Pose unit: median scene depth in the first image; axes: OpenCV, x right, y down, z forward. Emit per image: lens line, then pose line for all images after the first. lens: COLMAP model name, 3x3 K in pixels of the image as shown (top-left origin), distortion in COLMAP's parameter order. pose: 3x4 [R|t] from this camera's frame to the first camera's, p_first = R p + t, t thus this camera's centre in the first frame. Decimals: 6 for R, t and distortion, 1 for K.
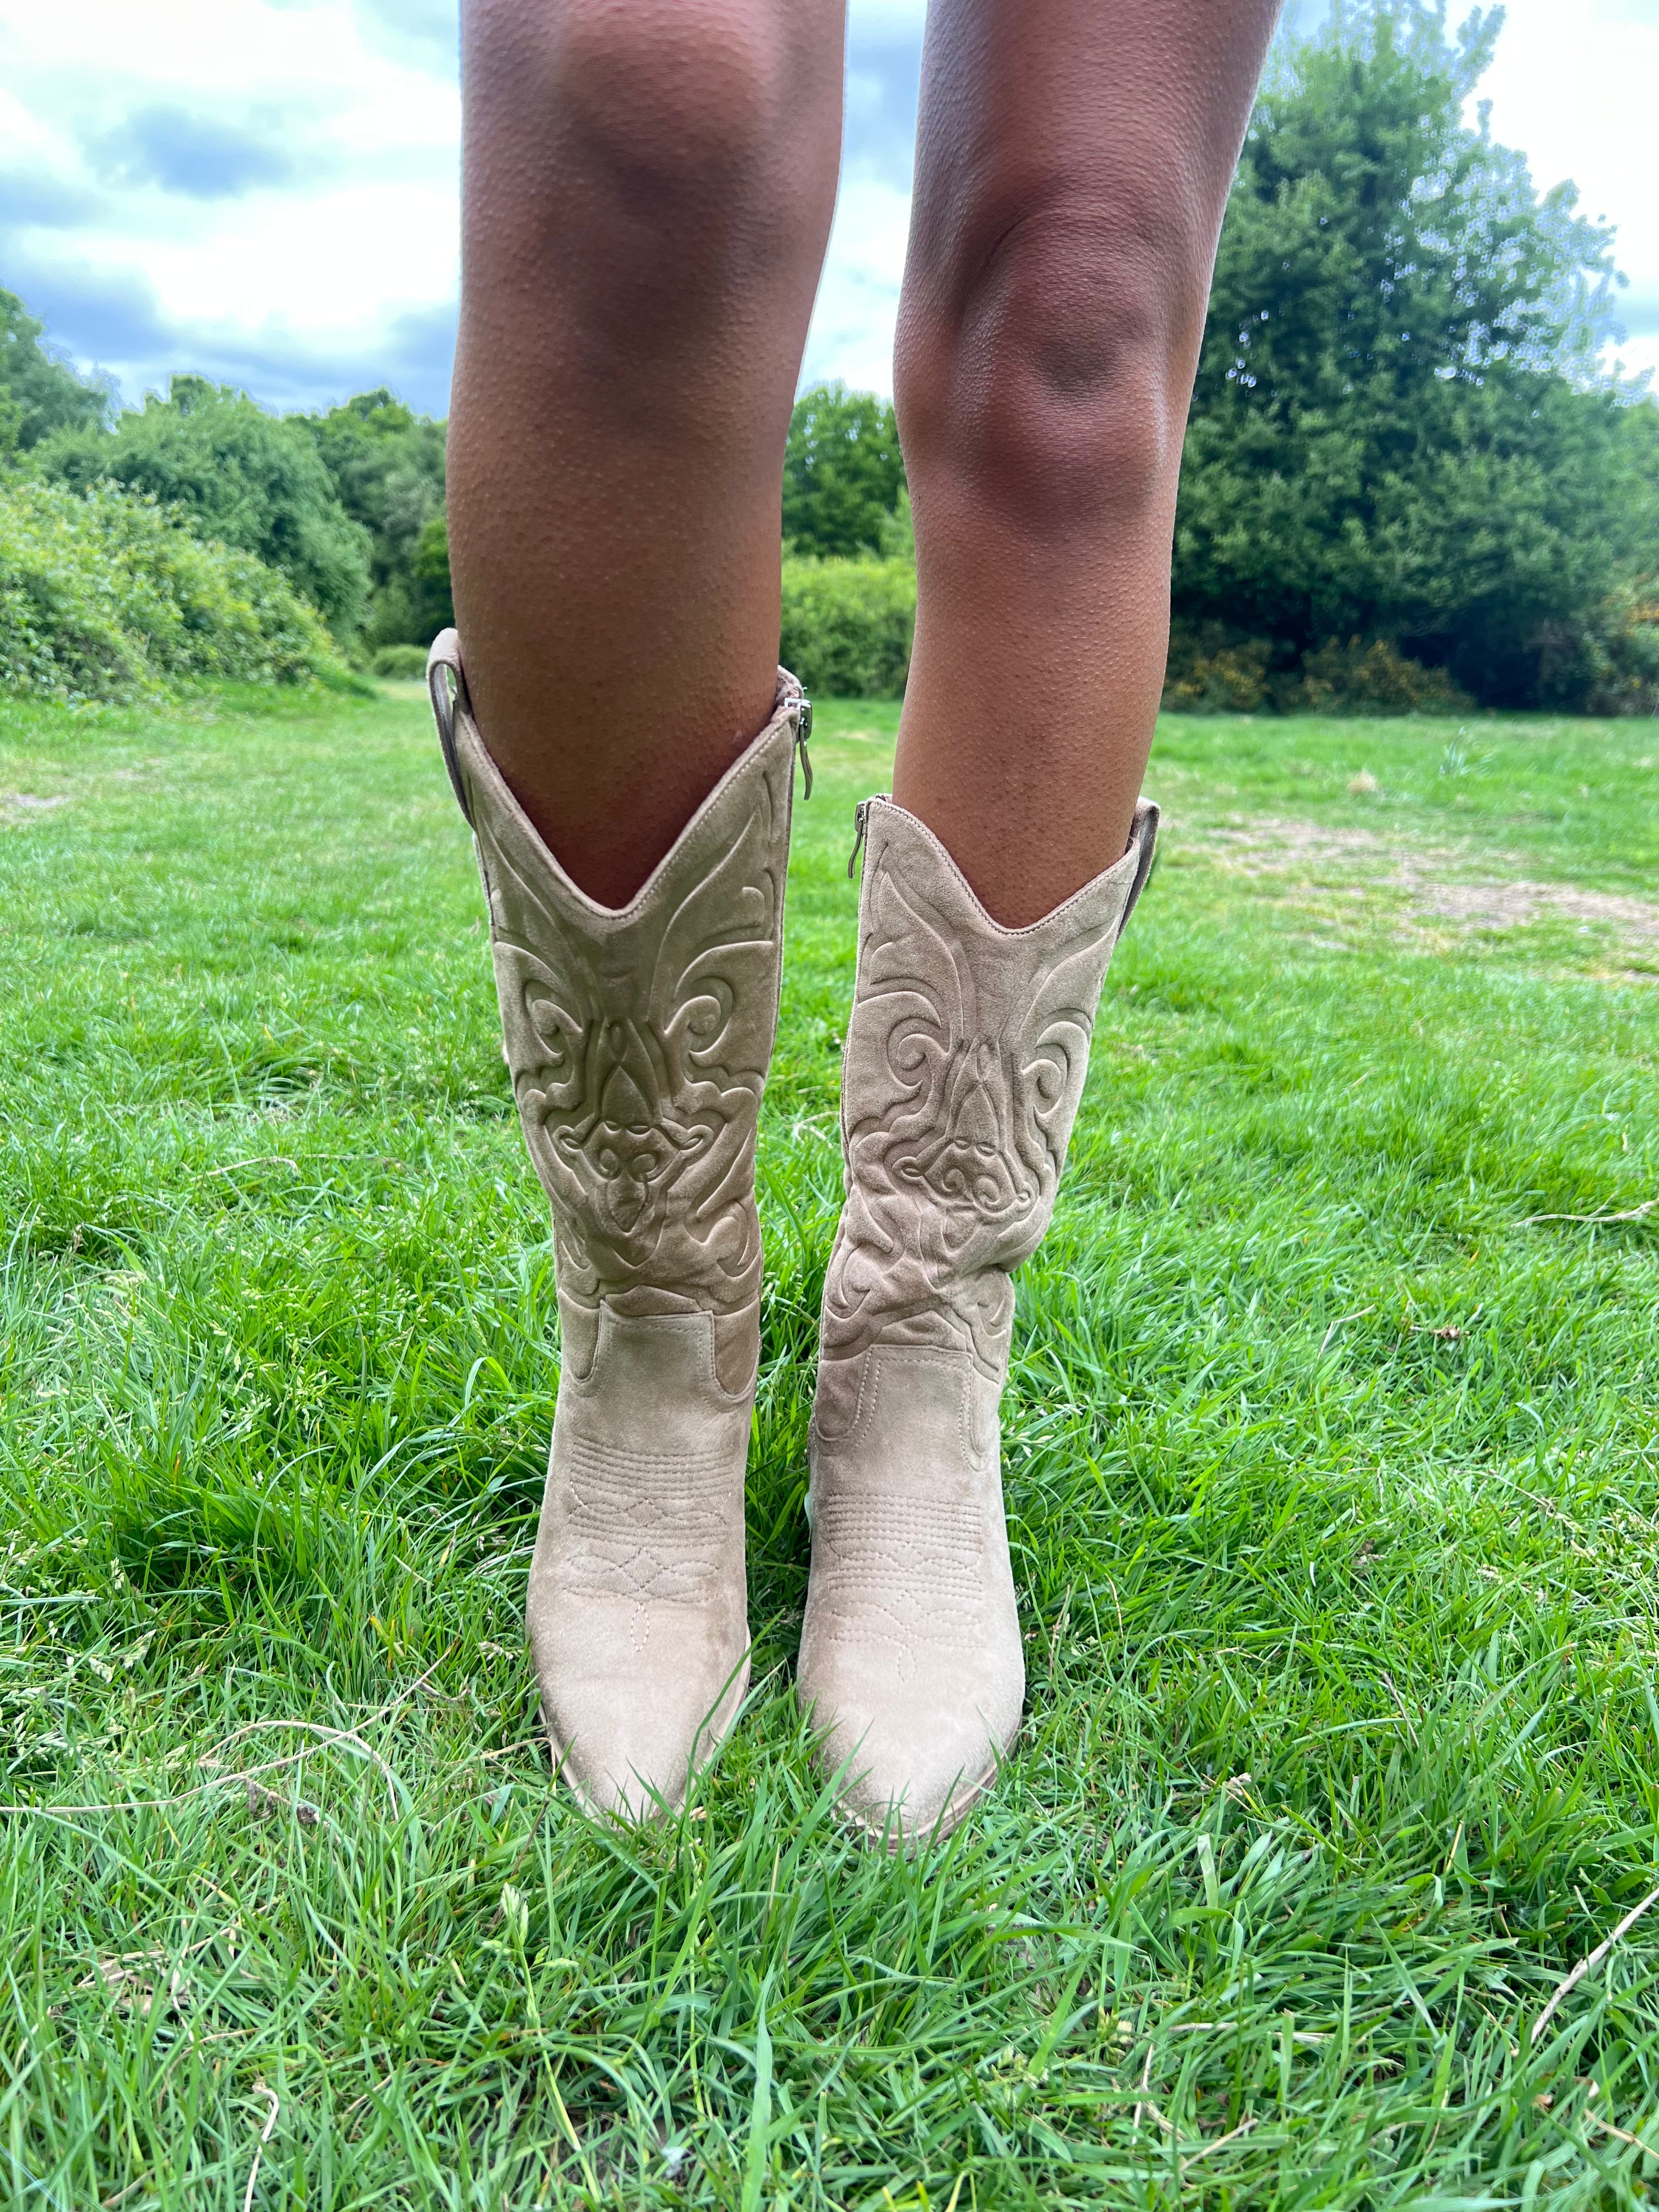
lens RADIAL K [[1736.7, 0, 829.5], [0, 1736.7, 1106.0], [0, 0, 1]] dist [0.003362, -0.016260]
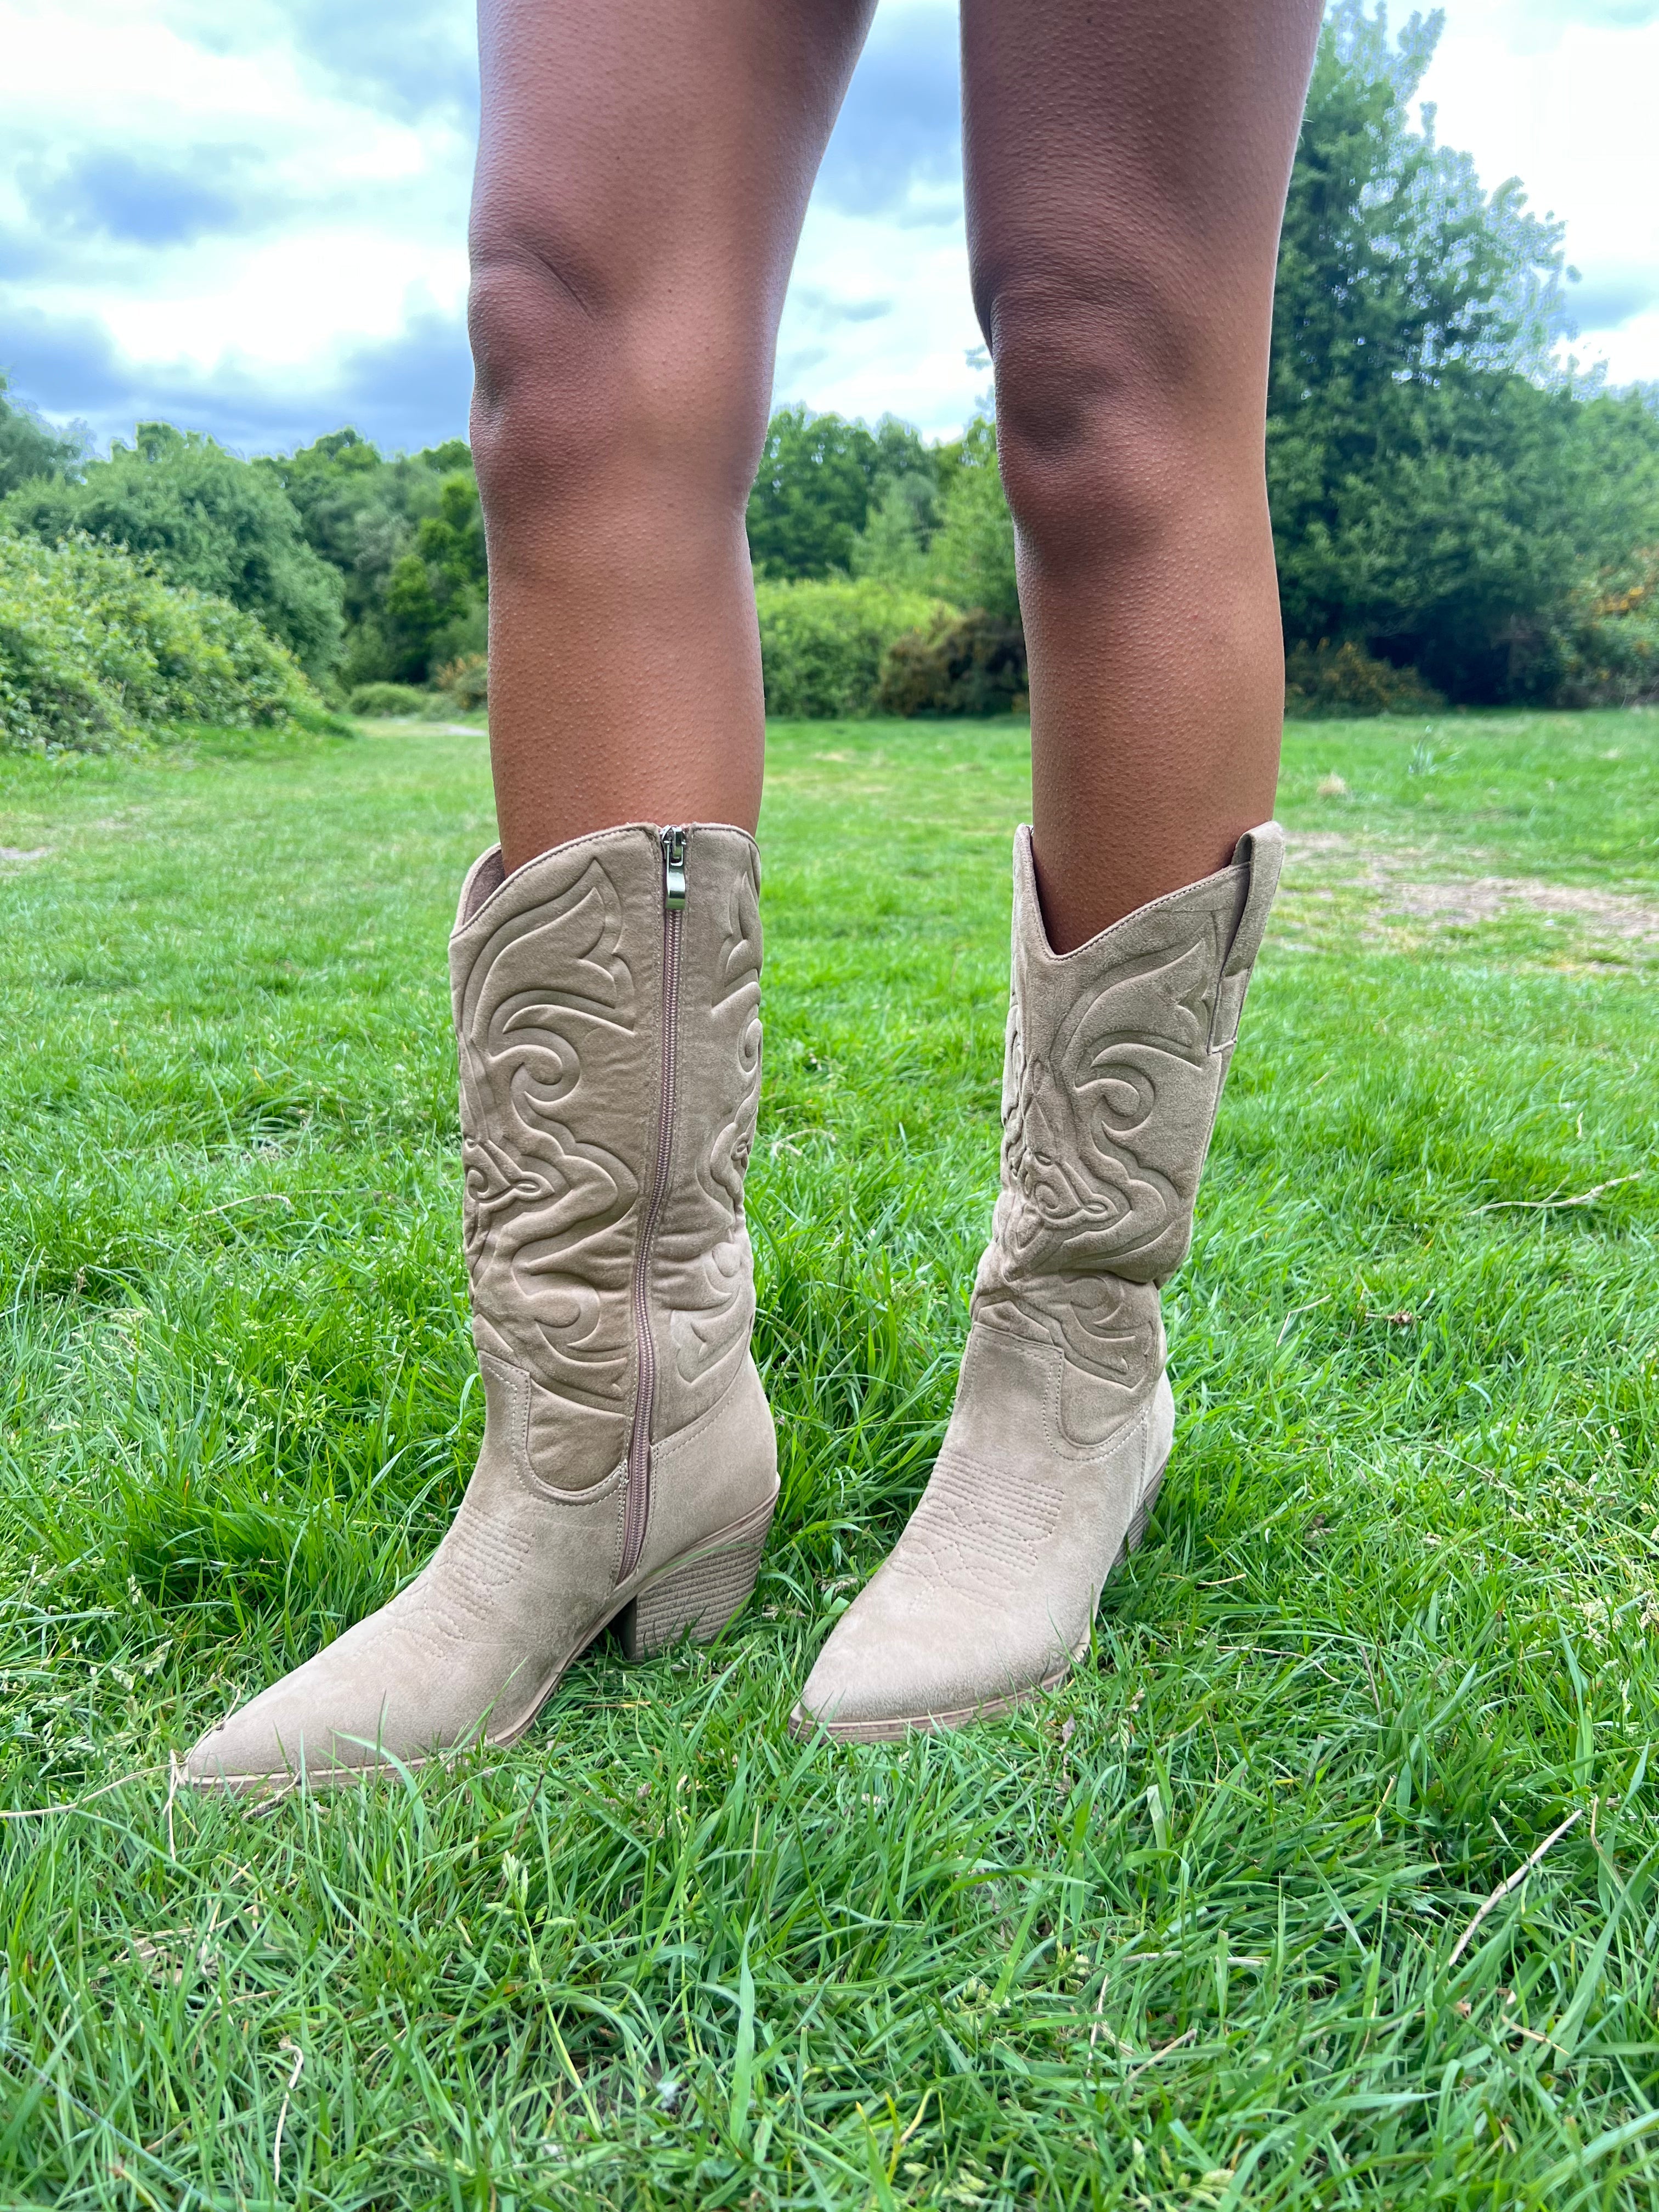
lens RADIAL K [[1740.1, 0, 830.7], [0, 1740.1, 1114.6], [0, 0, 1]] dist [0.000788, -0.005338]
pose [[0.999239, -0.038756, 0.004444, 0.014276], [0.038783, 0.999228, -0.006243, 0.001762], [-0.004198, 0.006410, 0.999971, -0.044177]]
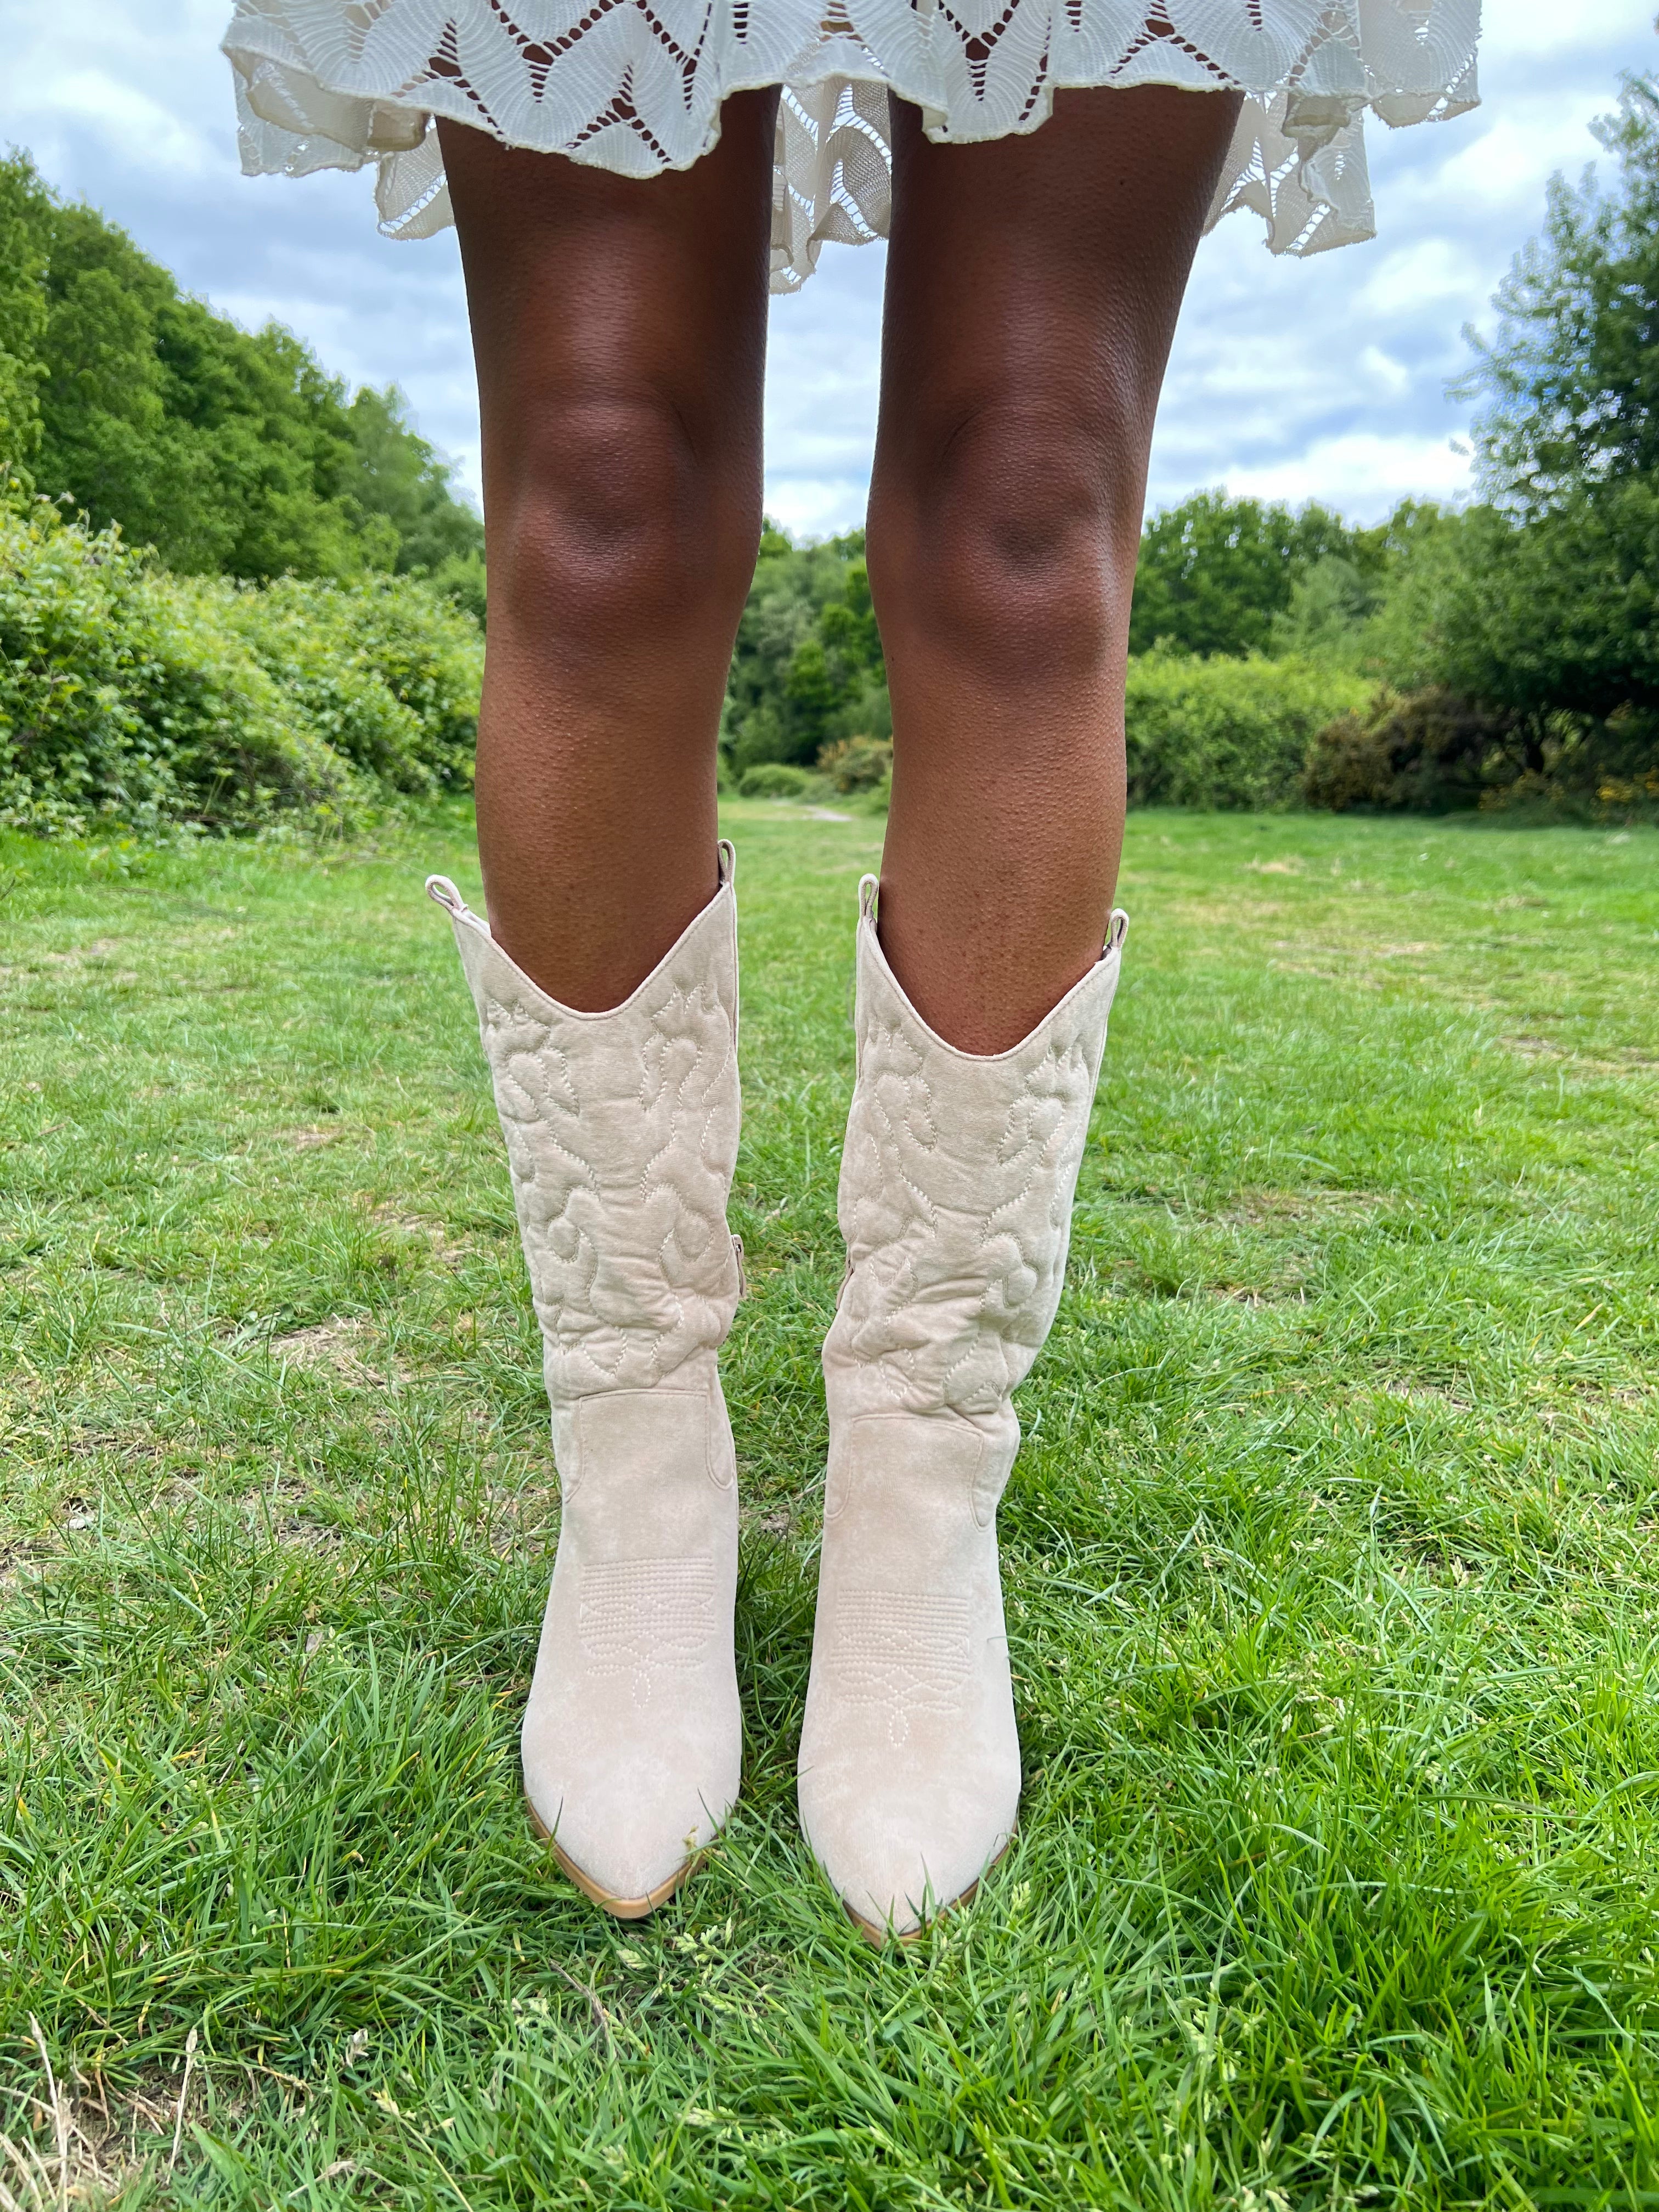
lens RADIAL K [[1426.8, 0, 823.2], [0, 1426.8, 1110.9], [0, 0, 1]] dist [0.007394, -0.013858]
pose [[0.972232, 0.039188, -0.230716, -0.168287], [-0.044312, 0.998872, -0.017069, -0.614935], [0.229787, 0.026818, 0.972871, 2.490785]]
